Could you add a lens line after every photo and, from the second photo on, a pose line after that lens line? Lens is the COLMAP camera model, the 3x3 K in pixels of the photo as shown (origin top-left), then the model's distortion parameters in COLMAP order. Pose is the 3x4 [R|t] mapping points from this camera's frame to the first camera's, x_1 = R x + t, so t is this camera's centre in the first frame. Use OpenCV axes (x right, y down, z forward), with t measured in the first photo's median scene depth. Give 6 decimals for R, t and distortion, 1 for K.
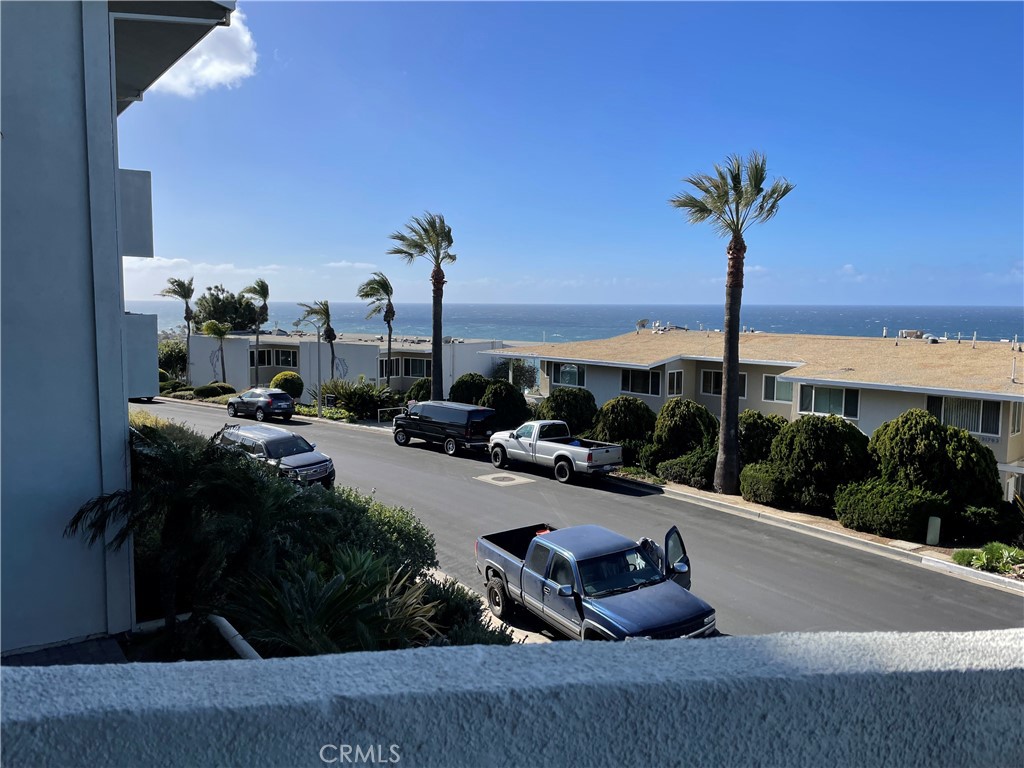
lens RADIAL K [[762.5, 0, 512.0], [0, 762.5, 384.0], [0, 0, 1]] dist [0.054408, -0.001565]
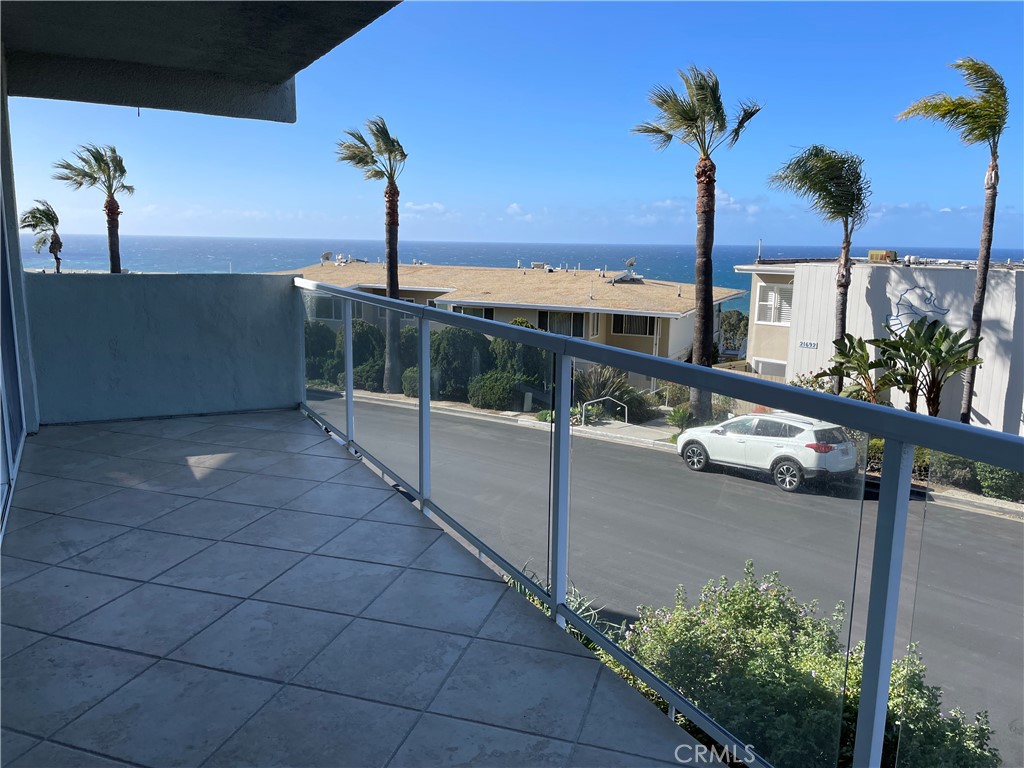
lens RADIAL K [[780.2, 0, 512.0], [0, 780.2, 384.0], [0, 0, 1]] dist [0.078431, -0.122738]
pose [[0.928346, -0.058863, 0.367028, -0.005986], [0.029756, 0.995982, 0.084469, 0.023866], [-0.370525, -0.067495, 0.926367, -0.223991]]
